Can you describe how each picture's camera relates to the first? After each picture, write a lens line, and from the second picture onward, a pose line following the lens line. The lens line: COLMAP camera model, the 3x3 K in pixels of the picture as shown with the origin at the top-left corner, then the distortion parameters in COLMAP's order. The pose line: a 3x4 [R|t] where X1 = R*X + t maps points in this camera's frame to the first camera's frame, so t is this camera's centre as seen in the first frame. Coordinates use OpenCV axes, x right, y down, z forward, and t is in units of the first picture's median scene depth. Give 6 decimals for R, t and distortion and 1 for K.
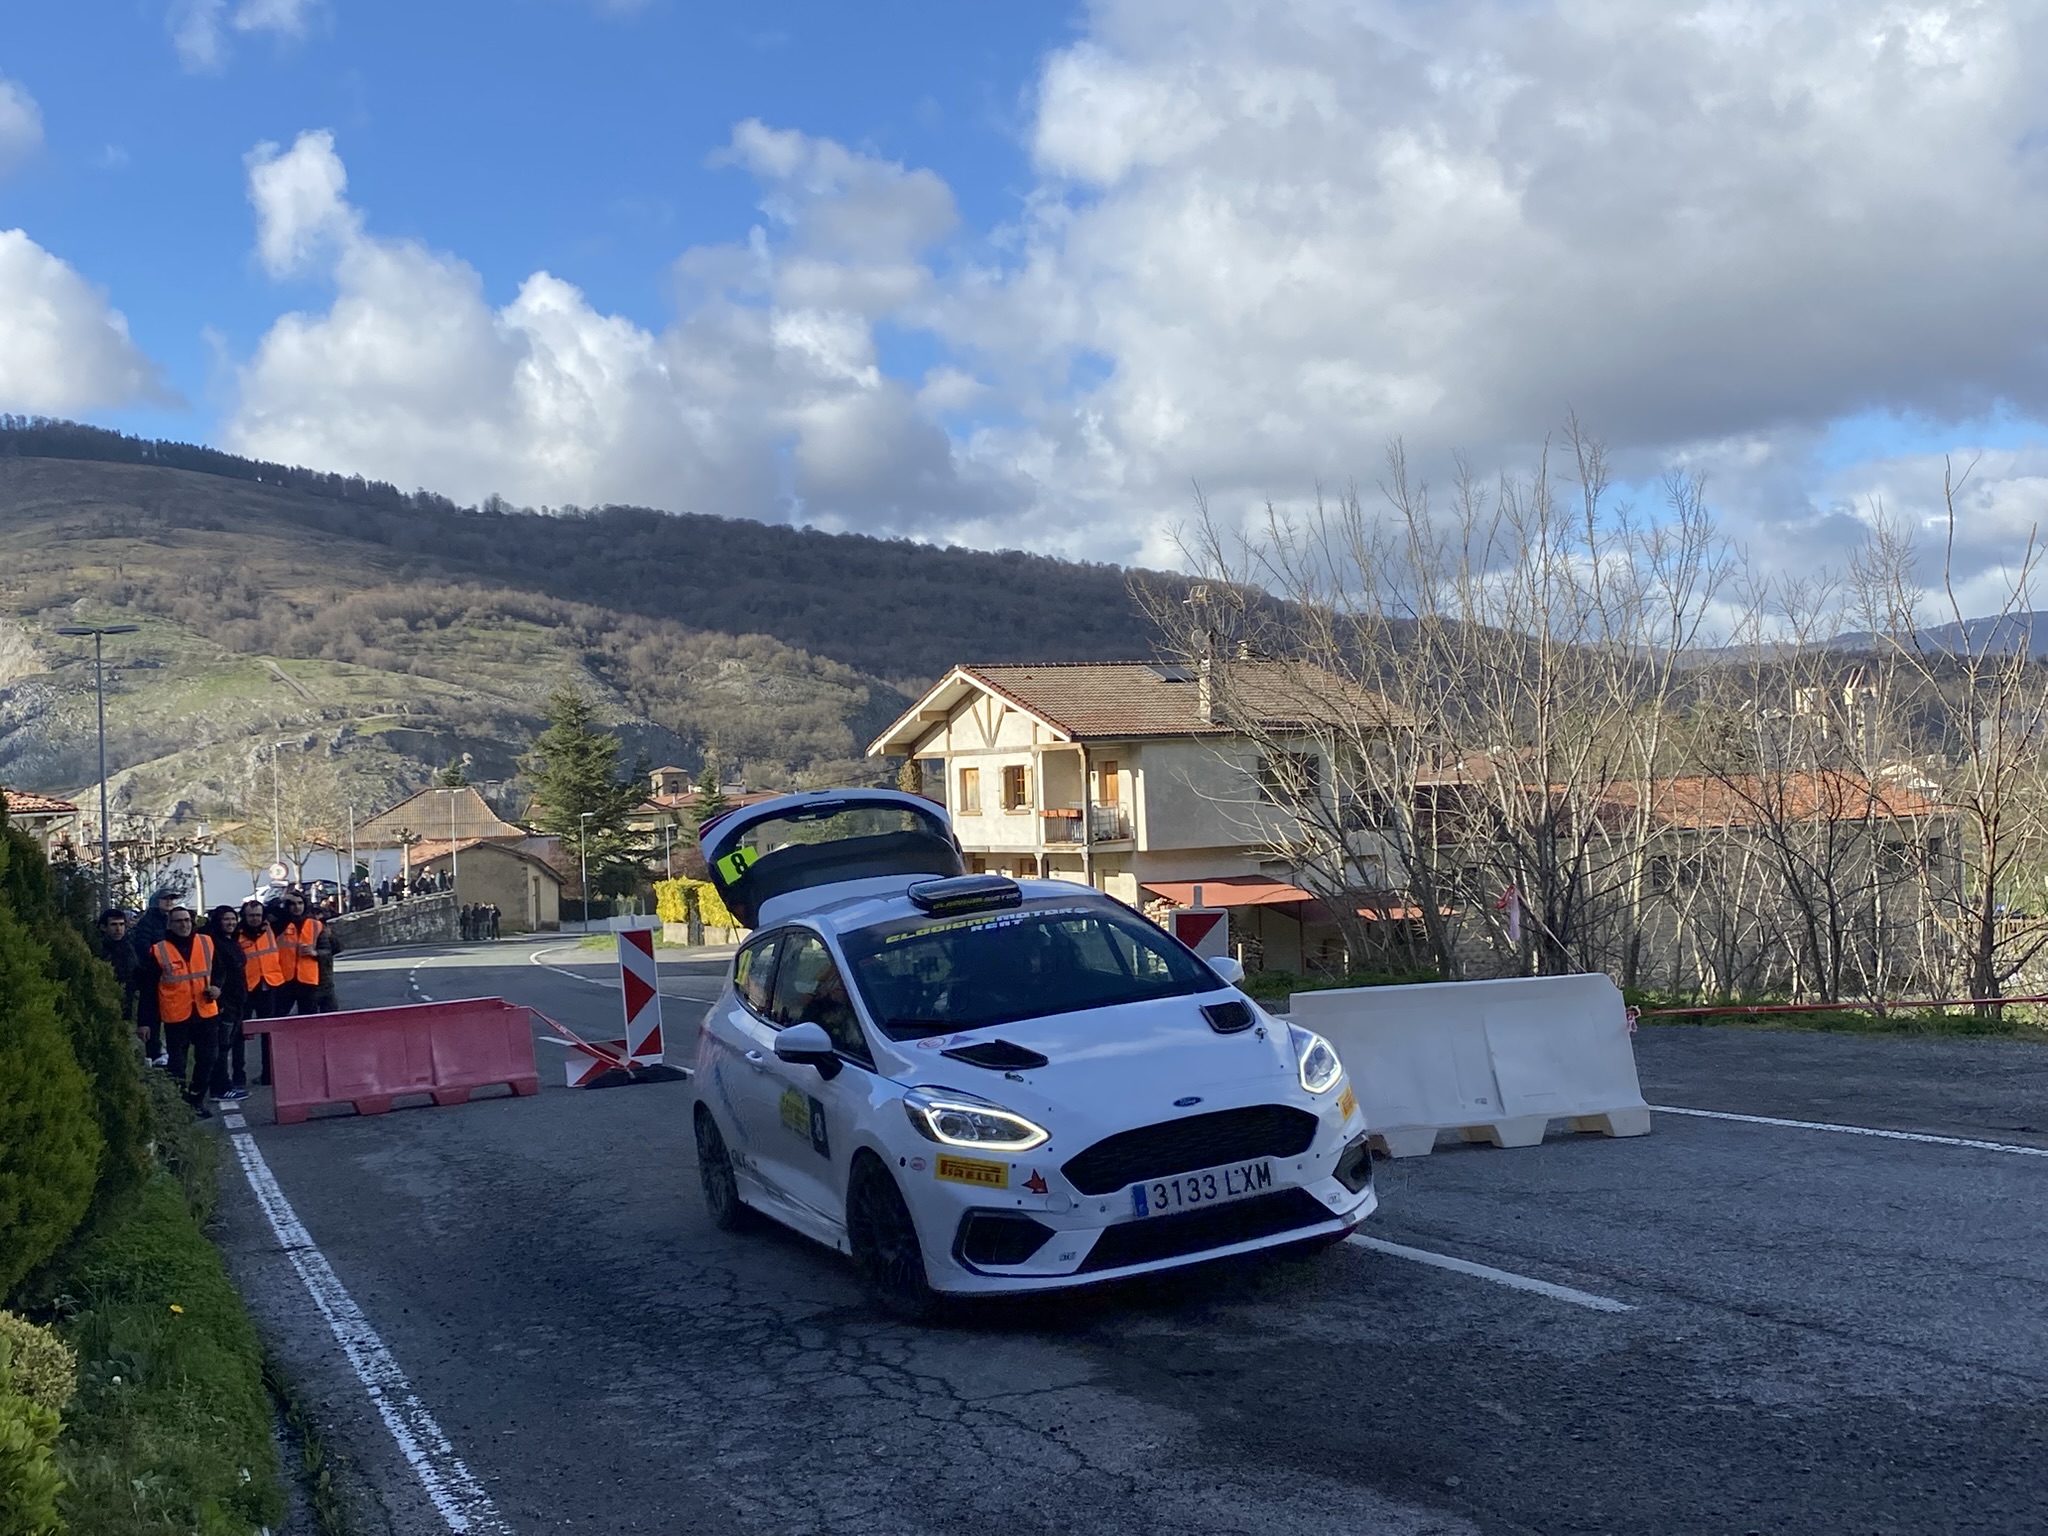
lens RADIAL K [[2474.2, 0, 1021.4], [0, 2474.2, 784.6], [0, 0, 1]] dist [0.130031, 0.000000]
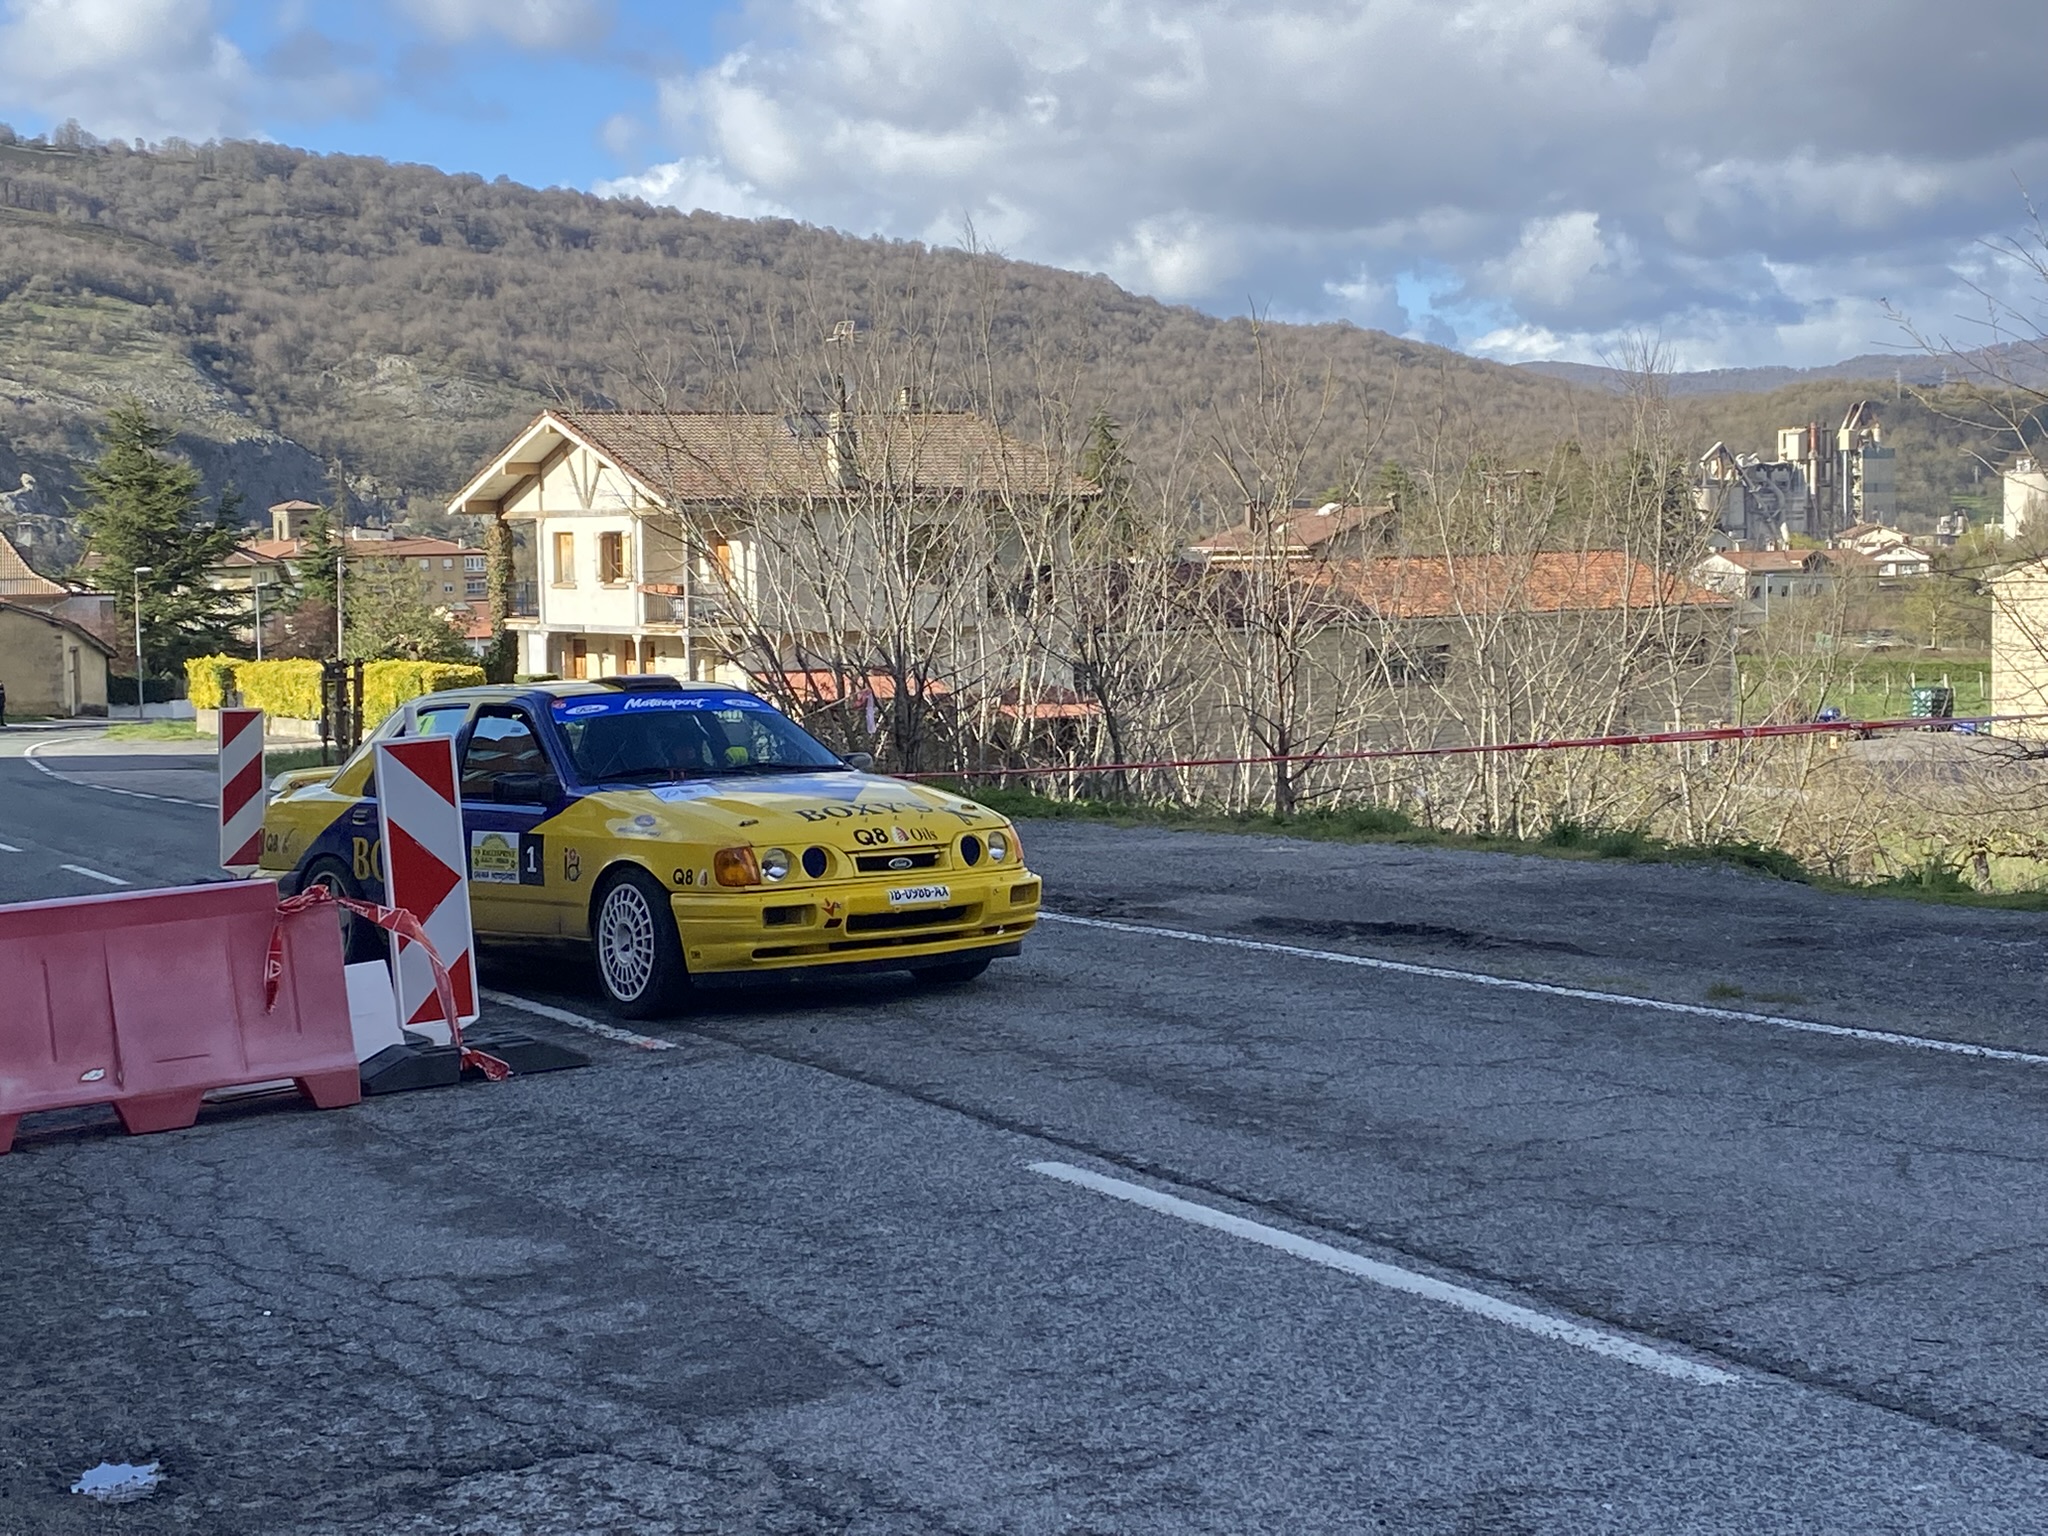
lens RADIAL K [[3275.6, 0, 1039.3], [0, 3275.6, 700.3], [0, 0, 1]] dist [0.108086, 0.000000]
pose [[0.996879, 0.016608, 0.077180, 0.129866], [-0.020464, 0.998567, 0.049449, -0.019030], [-0.076248, -0.050875, 0.995790, -0.302095]]
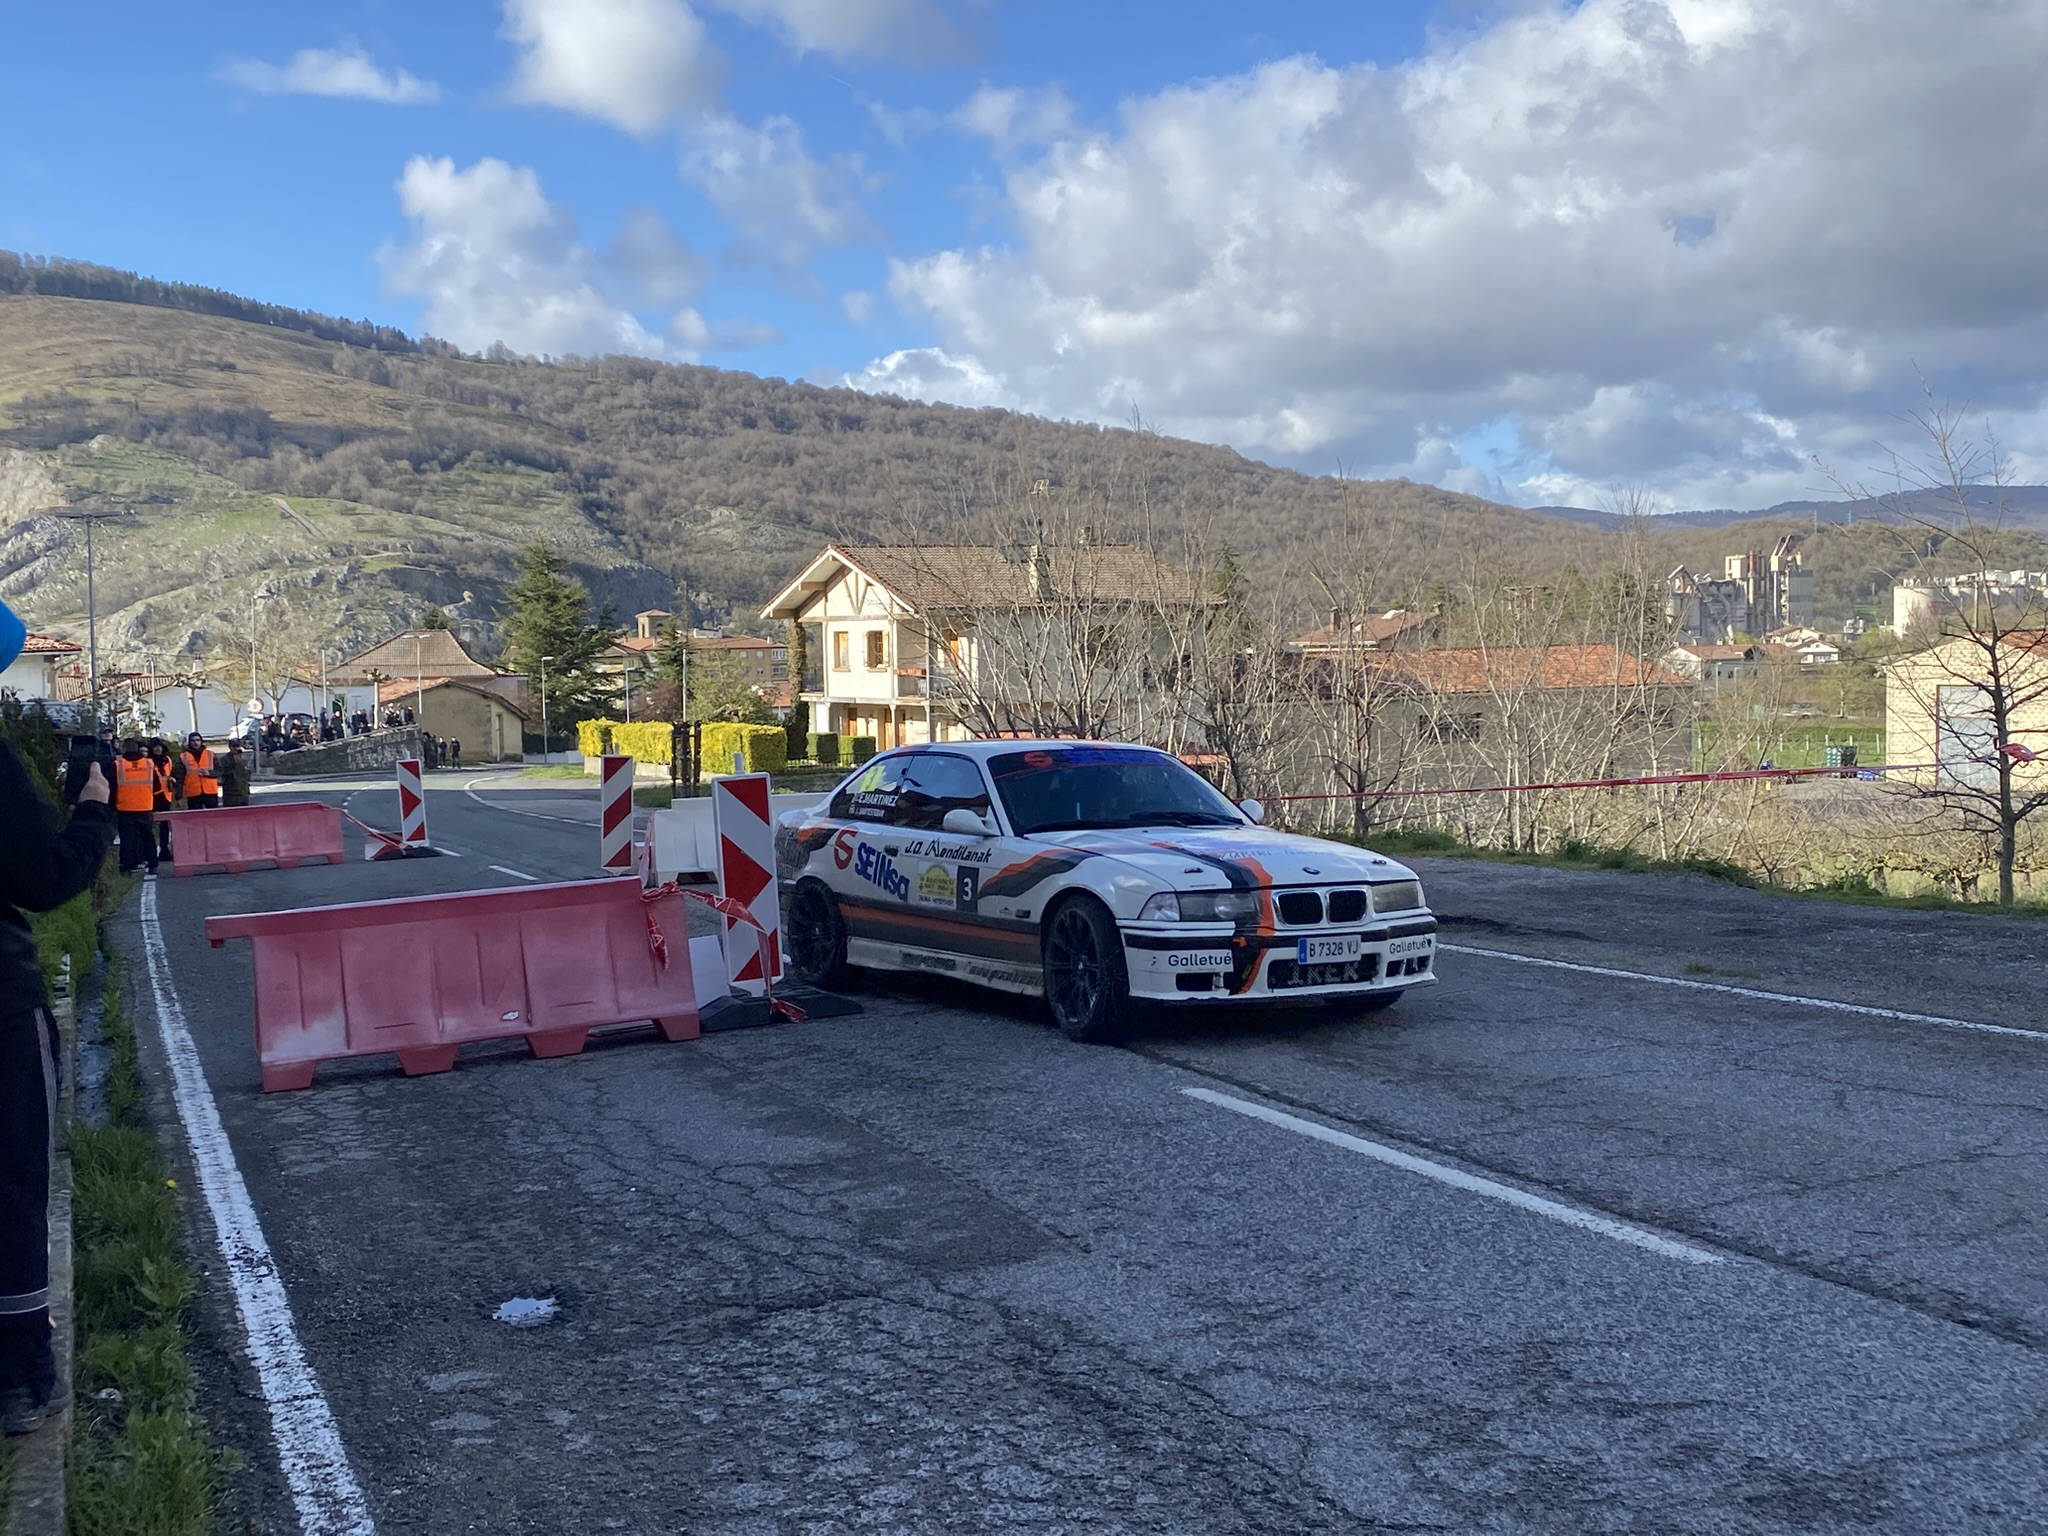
lens RADIAL K [[2350.8, 0, 1032.0], [0, 2350.8, 759.3], [0, 0, 1]] dist [0.110753, 0.000000]
pose [[0.999695, 0.019943, 0.014540, 0.128921], [-0.020695, 0.998352, 0.053534, -0.018220], [-0.013448, -0.053819, 0.998460, -0.296068]]
